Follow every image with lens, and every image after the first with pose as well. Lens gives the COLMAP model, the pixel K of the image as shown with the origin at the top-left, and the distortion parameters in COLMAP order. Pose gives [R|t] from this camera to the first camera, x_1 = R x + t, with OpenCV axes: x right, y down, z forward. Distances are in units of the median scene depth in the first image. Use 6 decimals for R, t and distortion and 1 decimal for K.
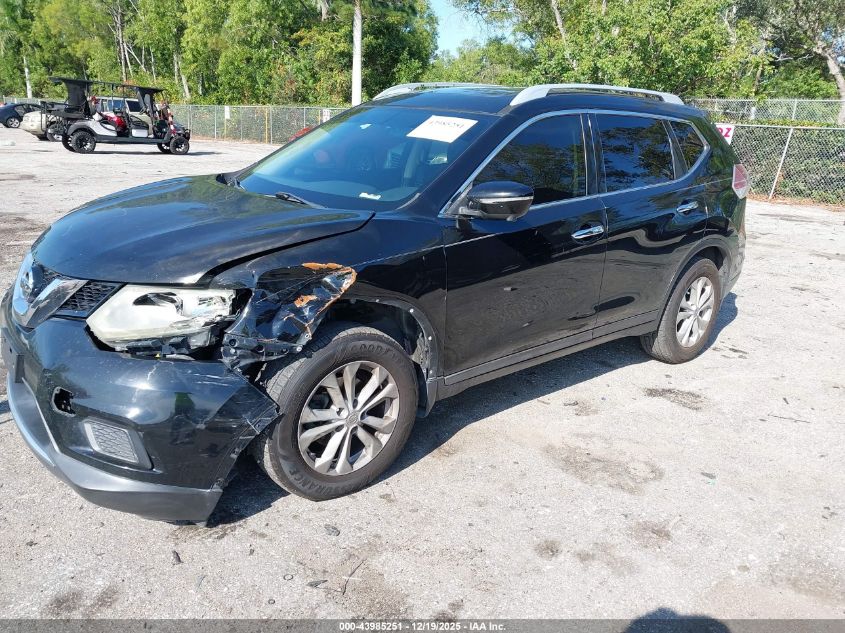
lens RADIAL K [[562.9, 0, 422.5], [0, 562.9, 316.5], [0, 0, 1]] dist [0.015463, -0.002124]
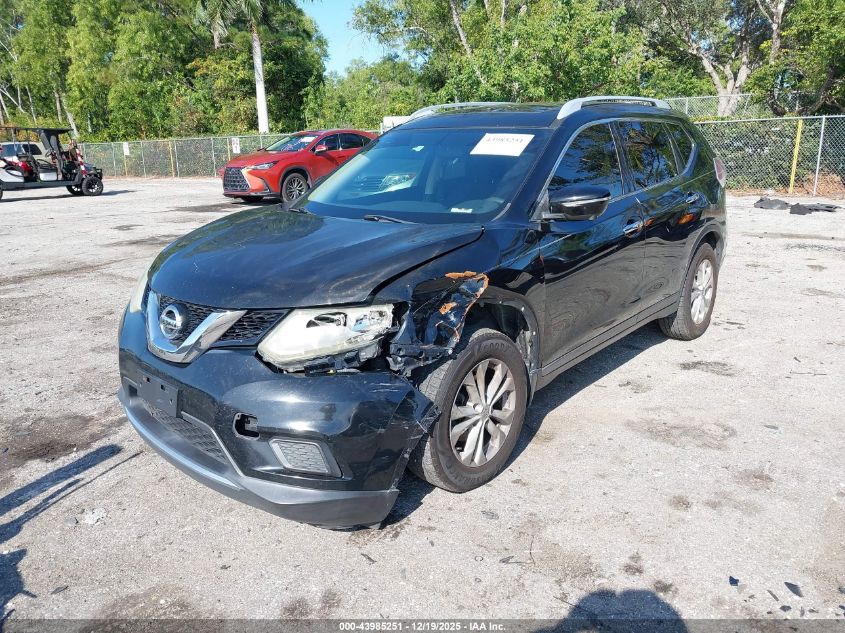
lens RADIAL K [[562.9, 0, 422.5], [0, 562.9, 316.5], [0, 0, 1]] dist [0.015463, -0.002124]
pose [[0.987427, -0.109421, 0.114083, -0.344132], [0.112679, 0.993377, -0.022492, 0.007301], [-0.110866, 0.035064, 0.993217, -0.073608]]
